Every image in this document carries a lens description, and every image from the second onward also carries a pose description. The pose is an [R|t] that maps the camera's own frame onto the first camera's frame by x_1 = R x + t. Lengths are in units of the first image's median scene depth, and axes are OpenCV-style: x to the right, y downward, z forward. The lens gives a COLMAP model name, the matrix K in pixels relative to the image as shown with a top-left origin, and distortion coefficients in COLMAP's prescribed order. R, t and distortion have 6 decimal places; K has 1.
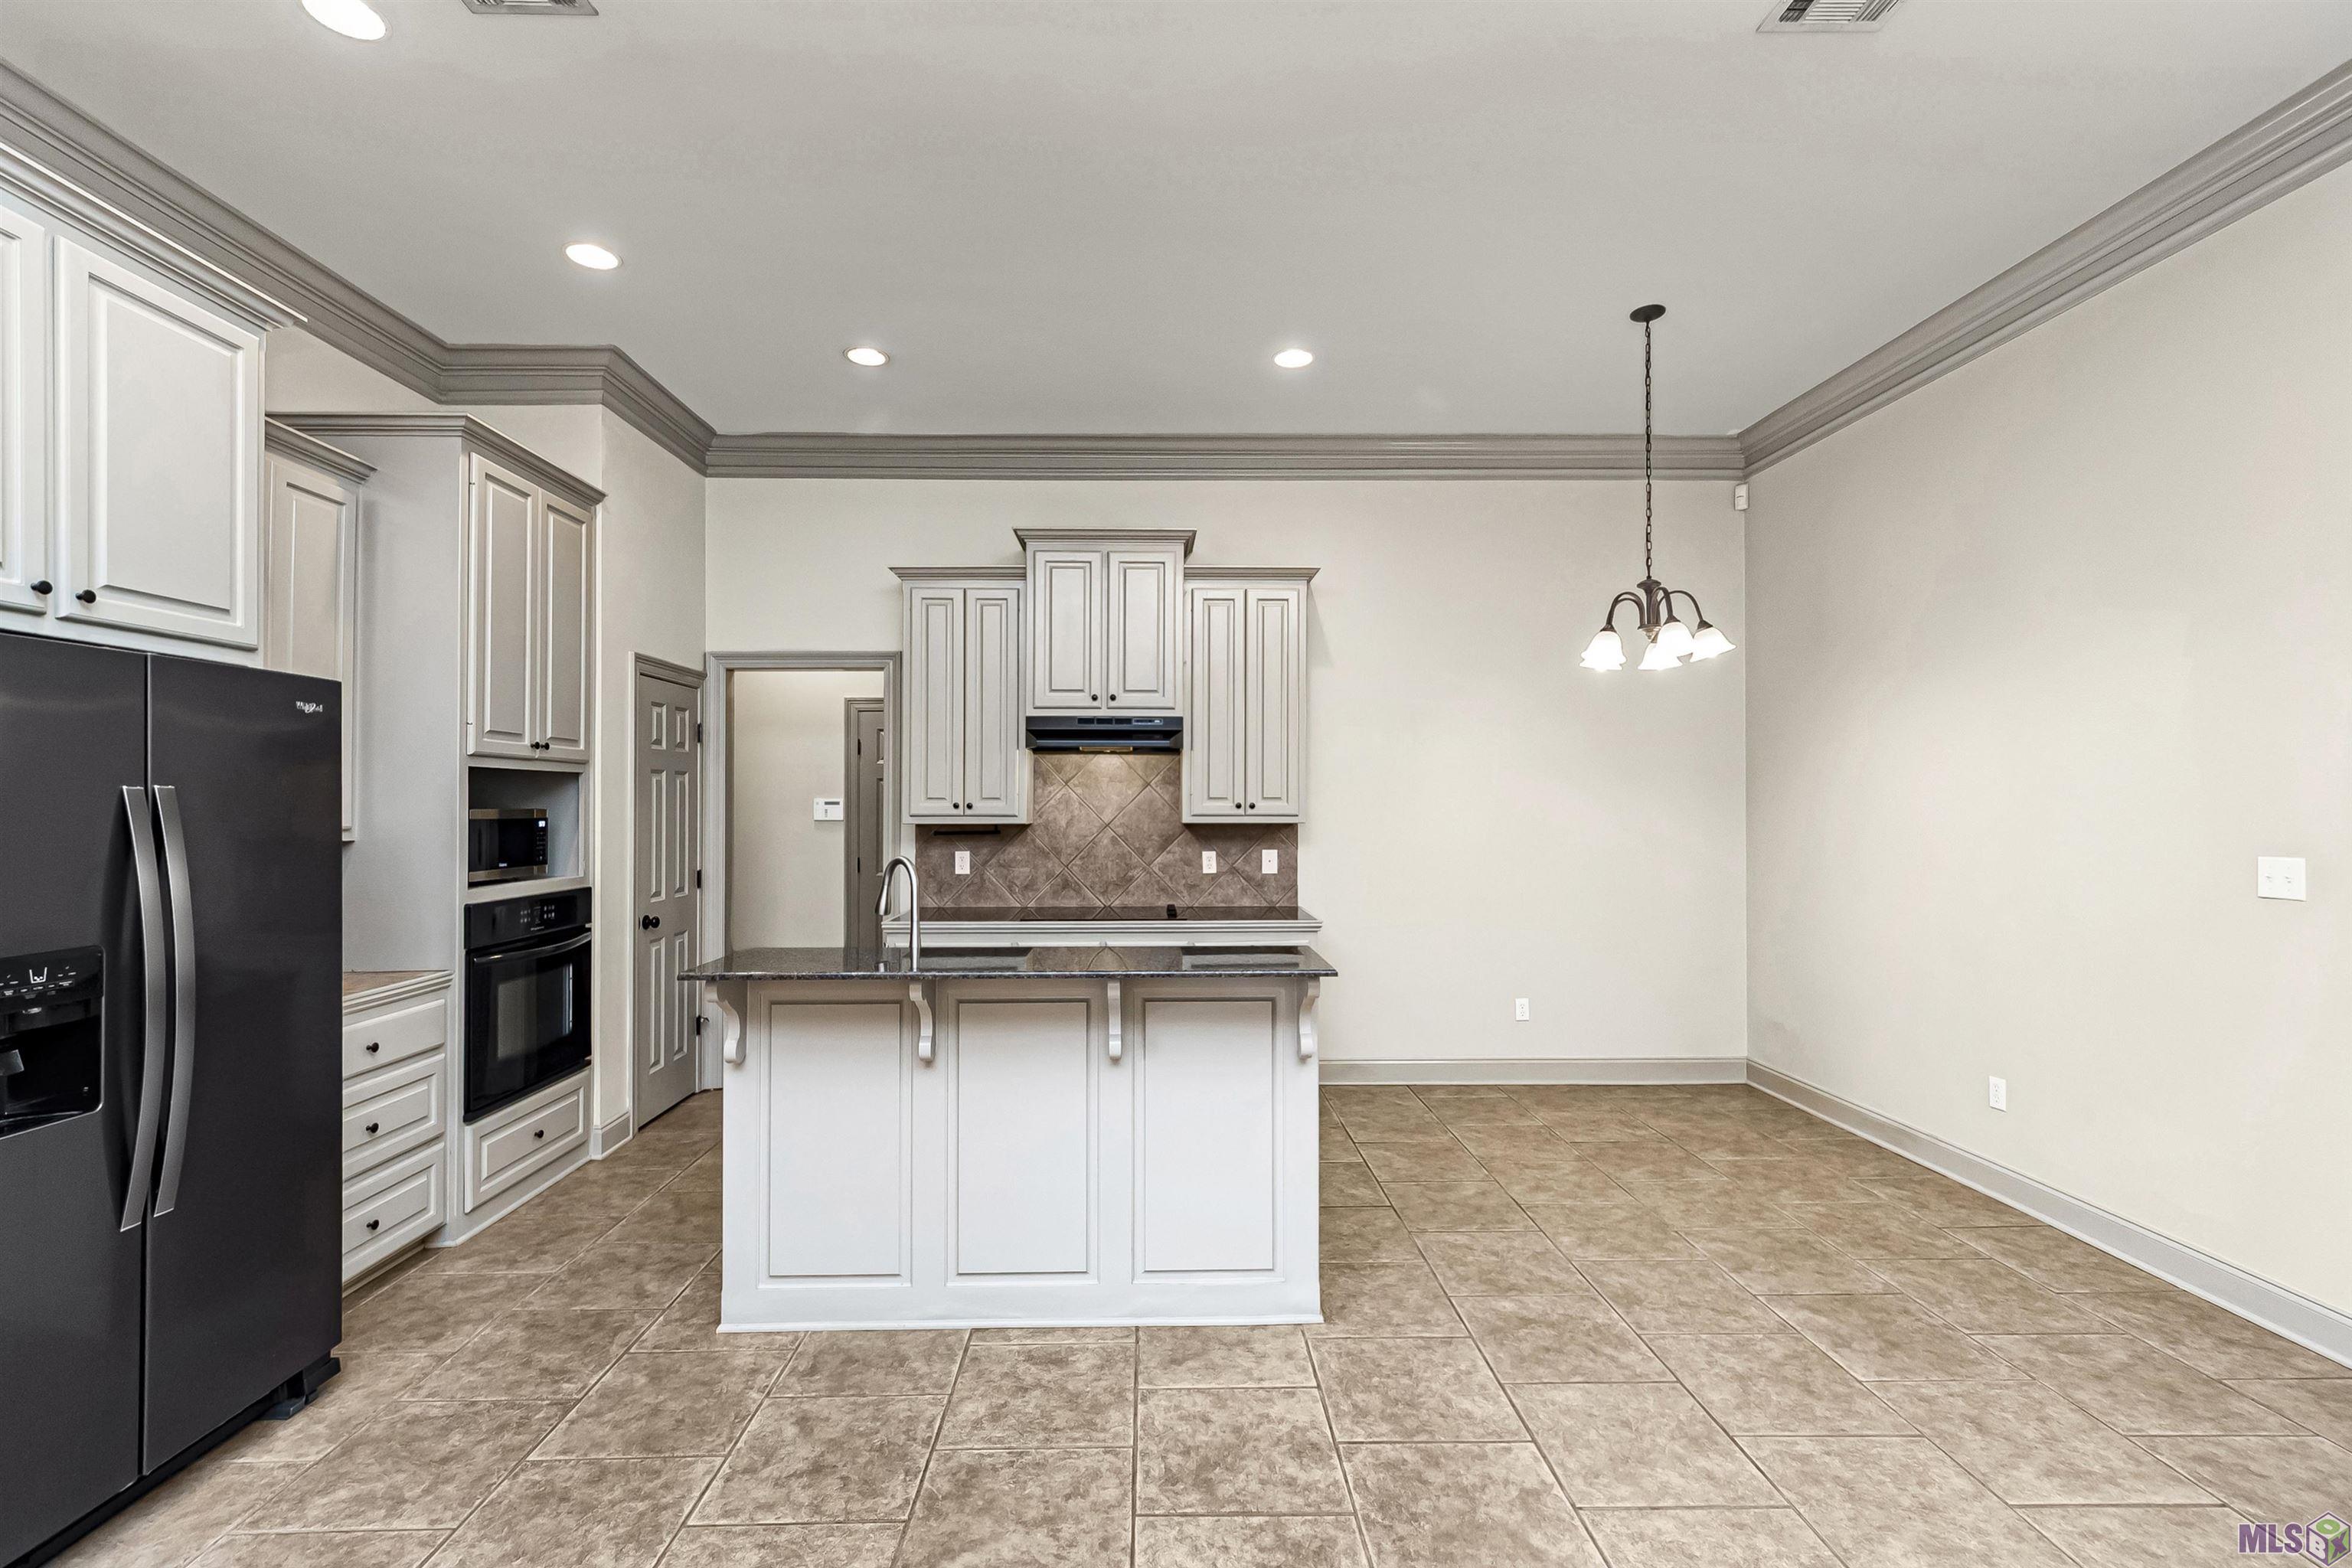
lens RADIAL K [[1074.1, 0, 1175.0], [0, 1074.1, 788.9], [0, 0, 1]] dist [0.007611, -0.000174]
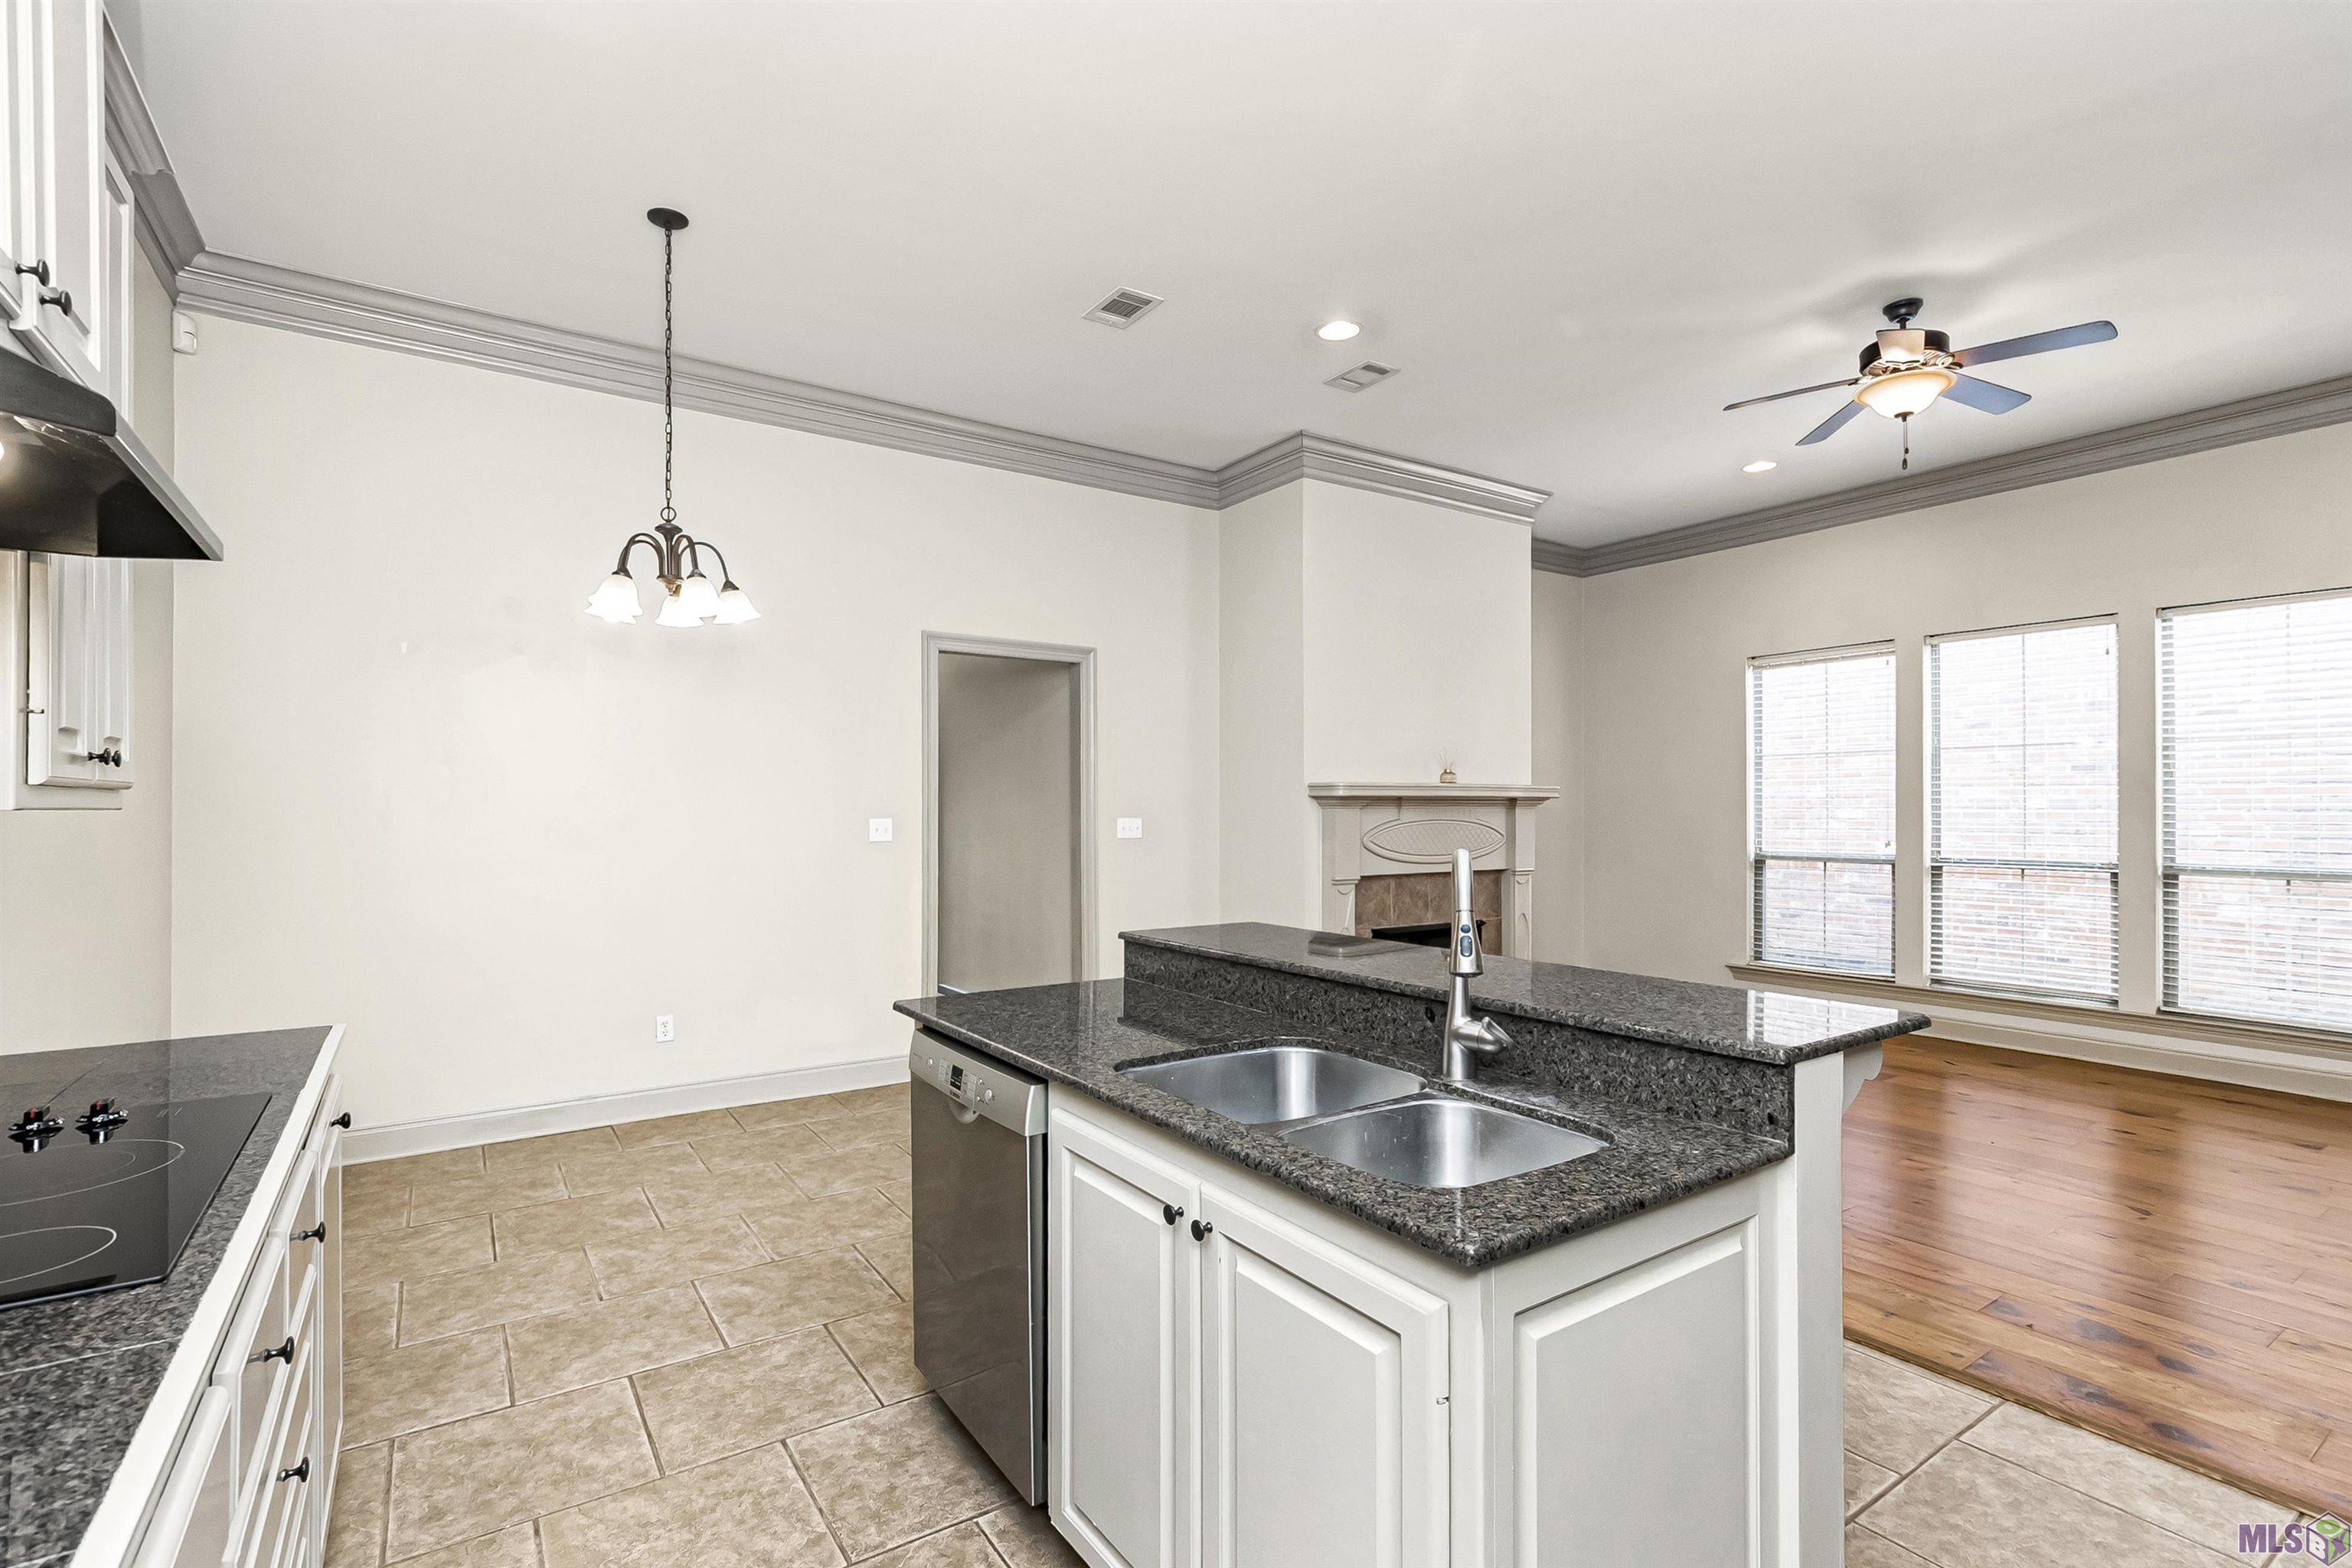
lens RADIAL K [[1045.4, 0, 1178.1], [0, 1045.4, 816.0], [0, 0, 1]] dist [-0.011544, 0.000040]
pose [[-0.562806, -0.007167, 0.826558, -0.474849], [-0.013184, 0.999913, -0.000306, 0.038080], [-0.826484, -0.011069, -0.562852, 1.111465]]
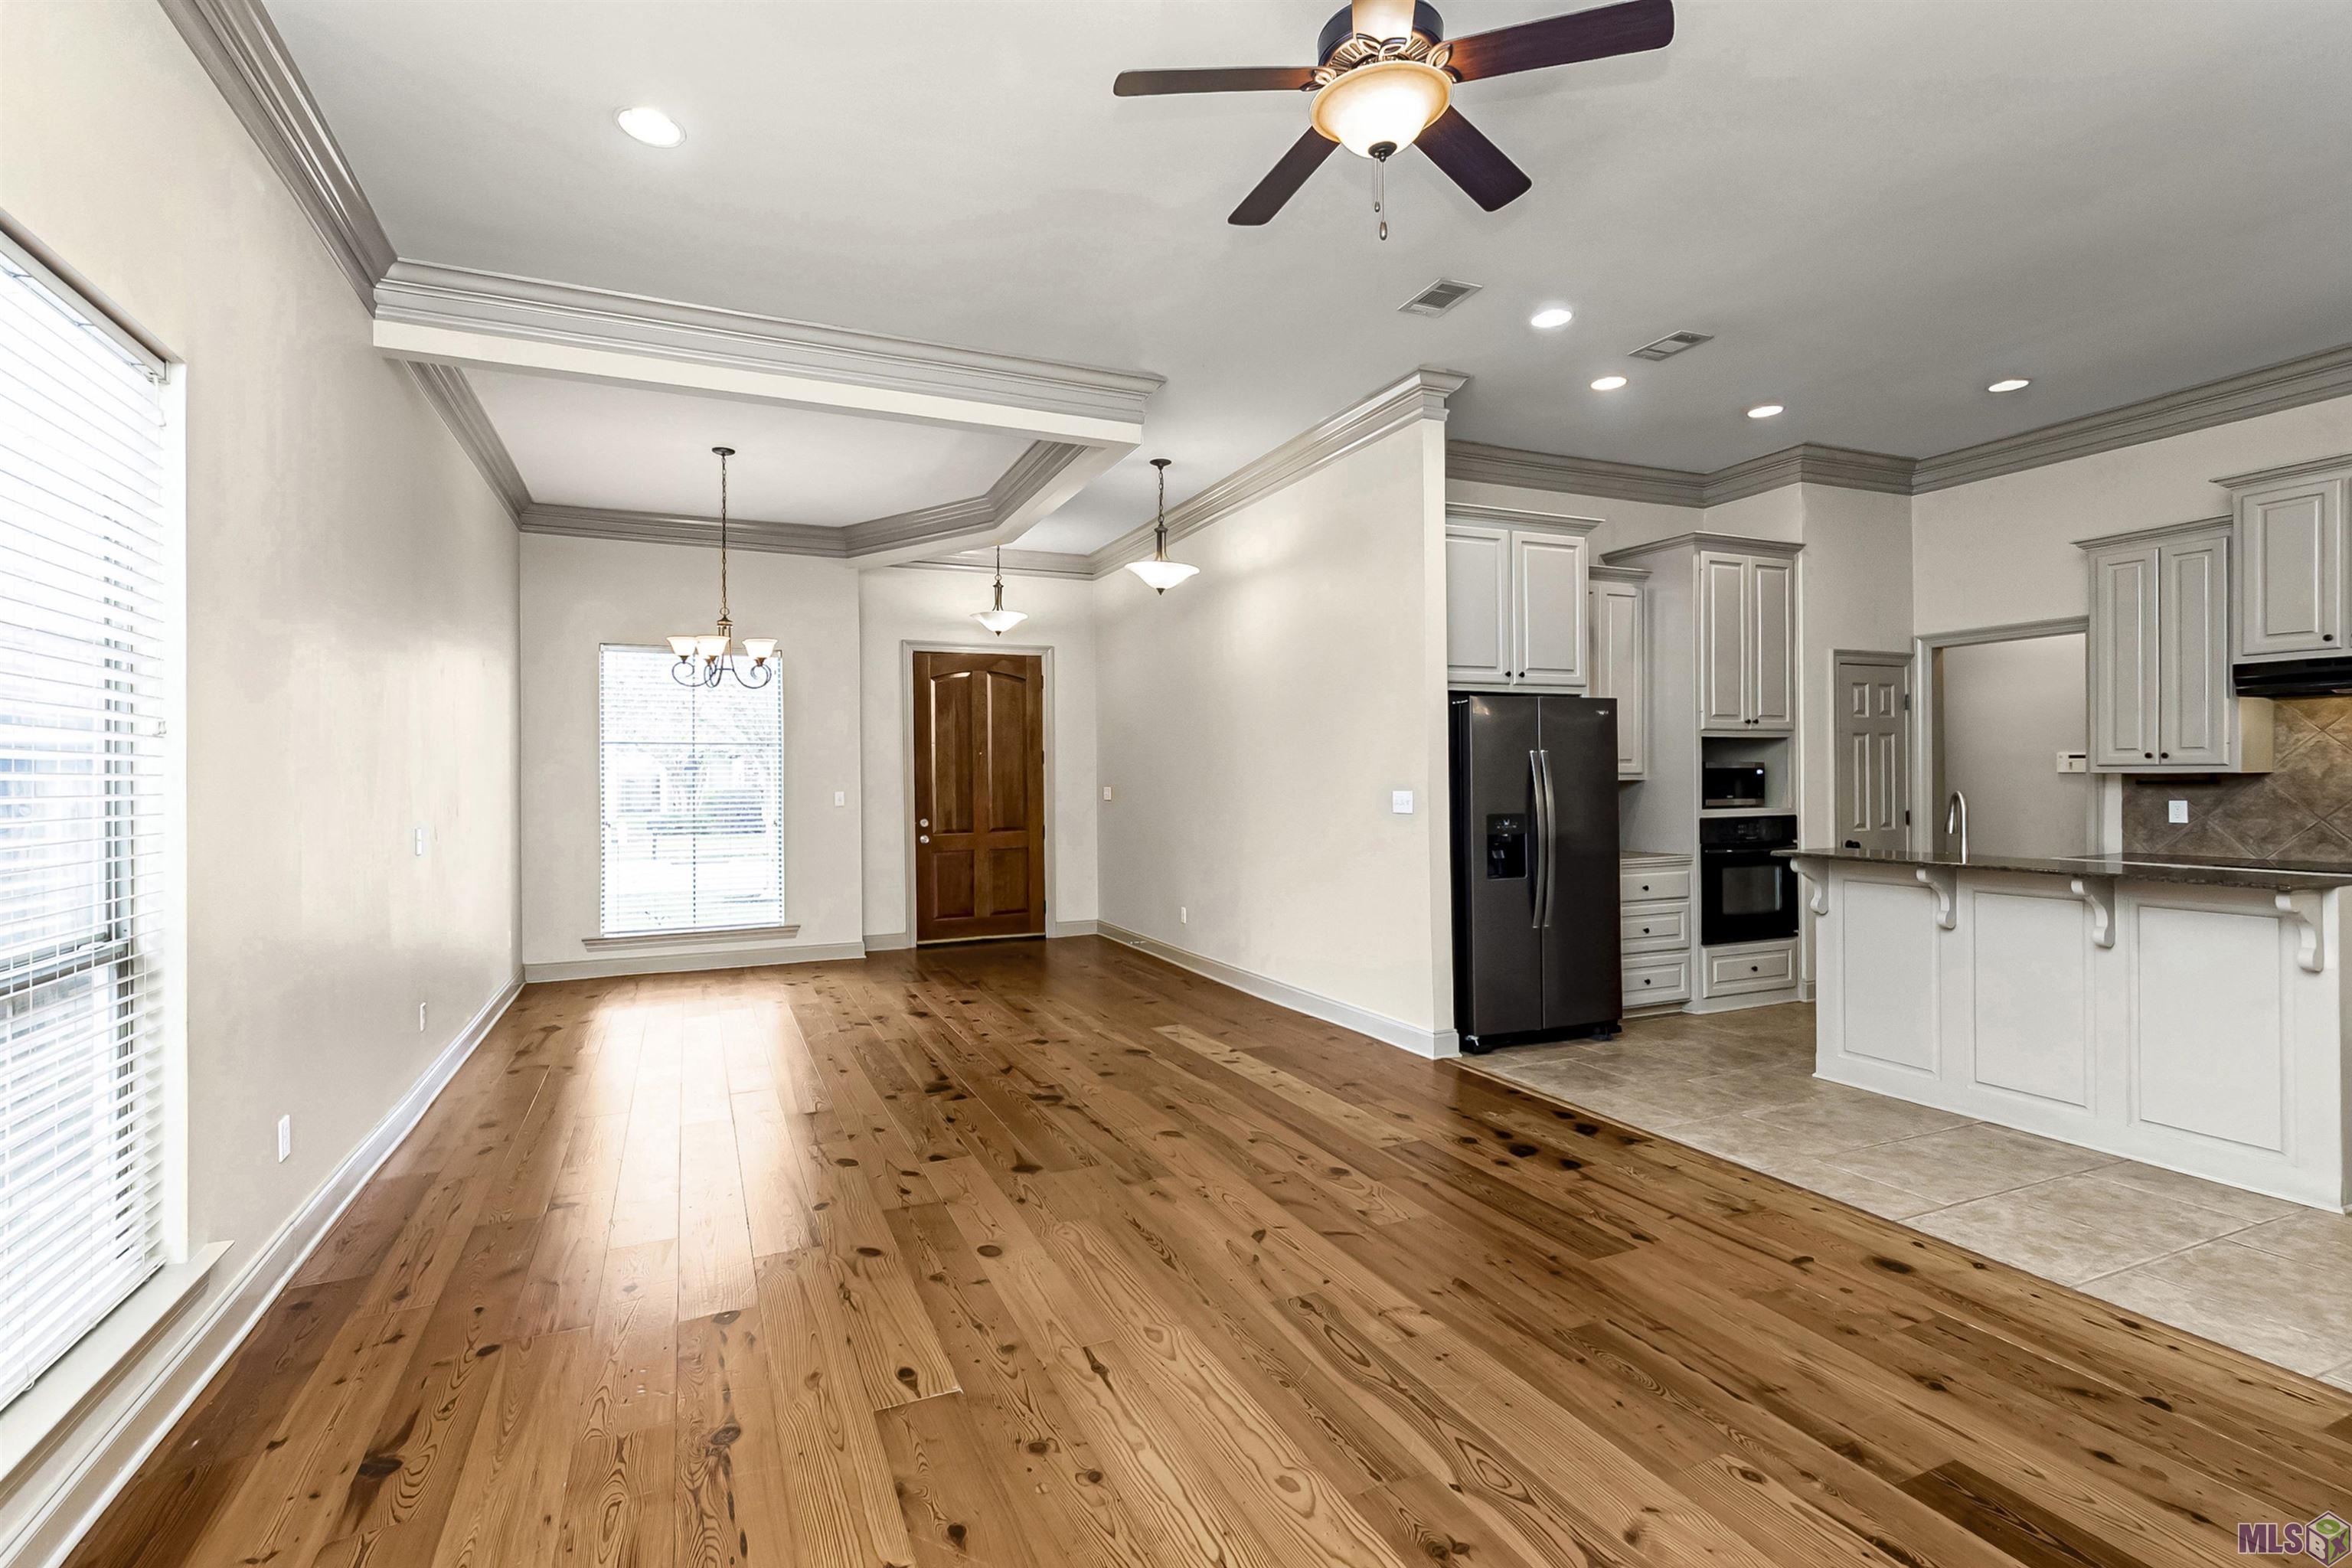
lens RADIAL K [[1069.9, 0, 1108.1], [0, 1069.9, 776.1], [0, 0, 1]] dist [-0.006605, -0.000409]
pose [[0.347727, -0.001498, -0.937595, 0.518101], [0.020288, 0.999777, 0.005927, 0.010867], [0.937376, -0.021083, 0.347679, -0.401207]]
